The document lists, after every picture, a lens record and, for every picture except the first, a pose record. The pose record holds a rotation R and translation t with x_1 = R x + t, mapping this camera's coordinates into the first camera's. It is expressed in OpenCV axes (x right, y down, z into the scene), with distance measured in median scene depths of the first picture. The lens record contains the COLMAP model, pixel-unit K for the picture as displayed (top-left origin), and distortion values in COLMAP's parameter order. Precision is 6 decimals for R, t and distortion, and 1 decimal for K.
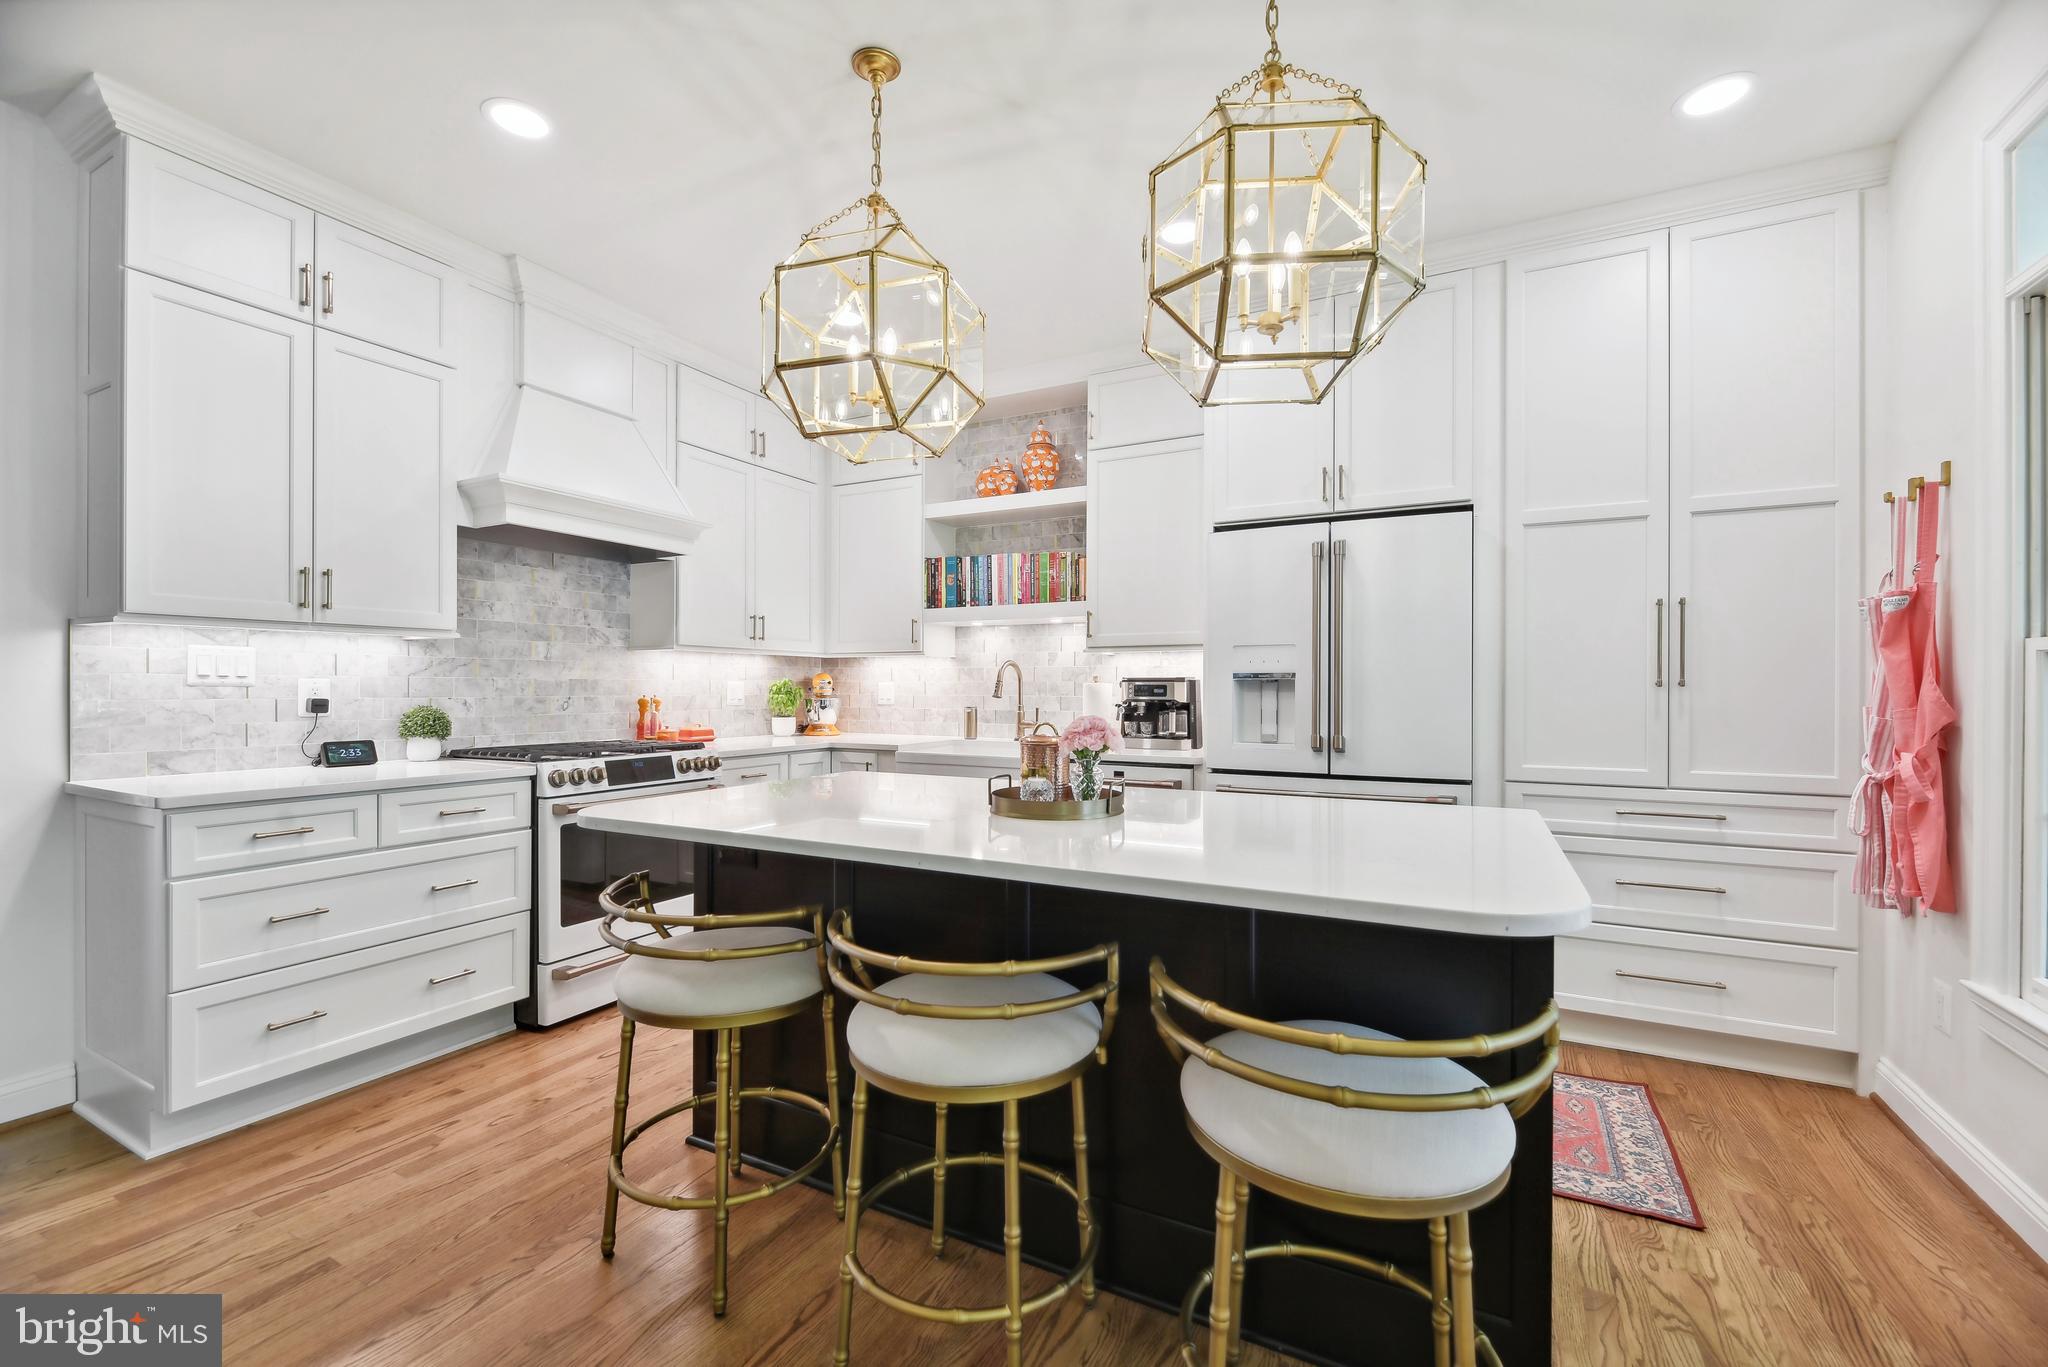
lens RADIAL K [[835.3, 0, 1033.5], [0, 835.3, 689.8], [0, 0, 1]] dist [0.000309, -0.003699]
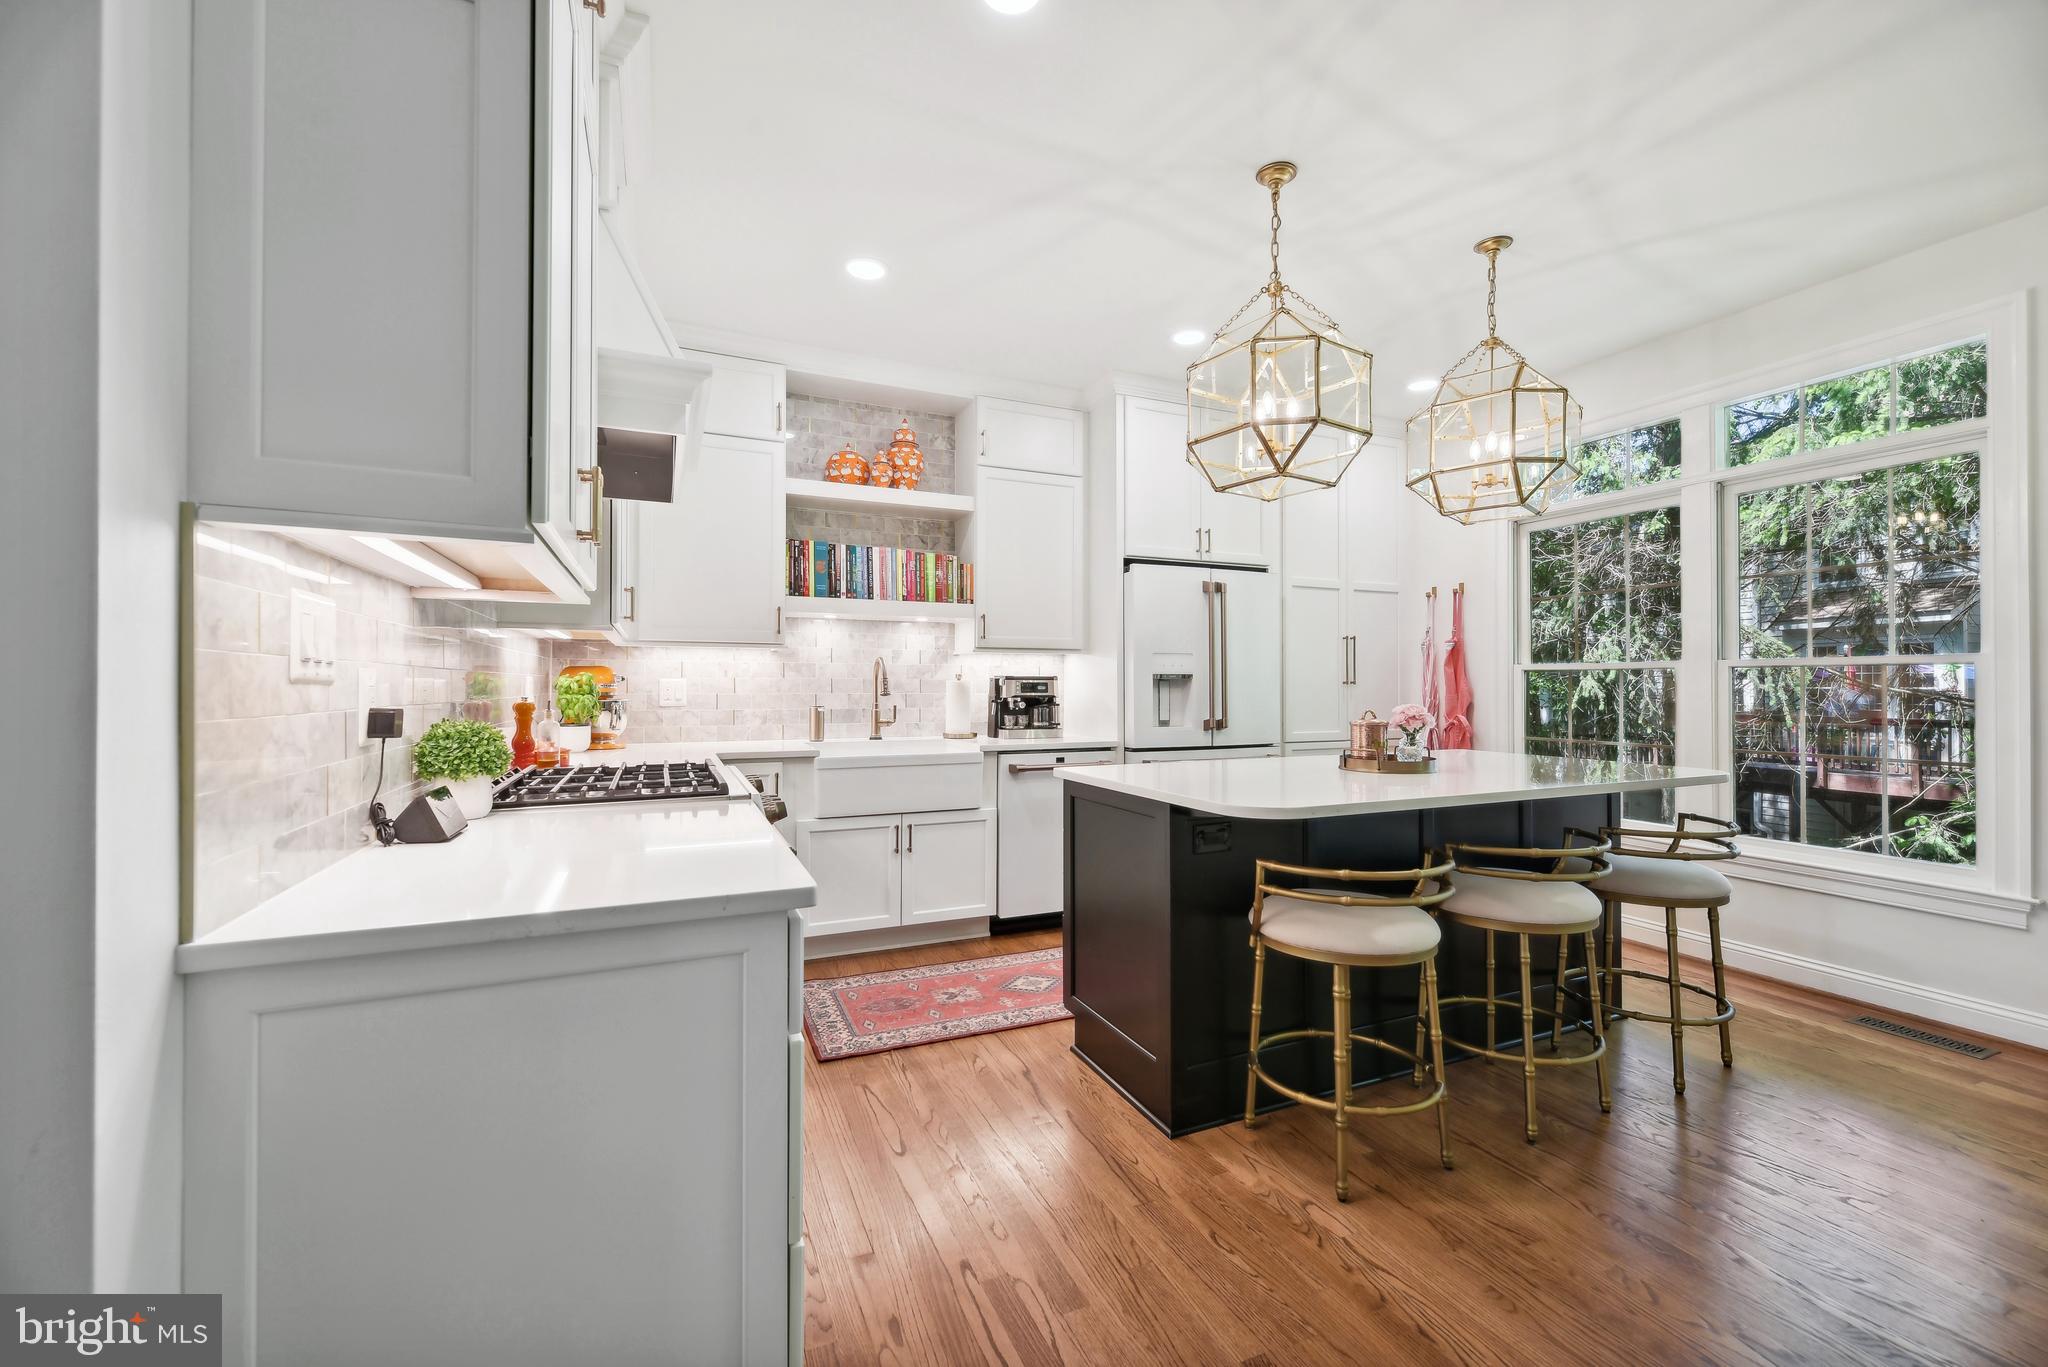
lens RADIAL K [[827.7, 0, 1030.8], [0, 827.7, 680.4], [0, 0, 1]] dist [0.005605, 0.000125]
pose [[0.622425, 0.003234, 0.782673, -0.987616], [0.002564, 0.999978, -0.006171, -0.002354], [-0.782676, 0.005848, 0.622402, 0.385297]]
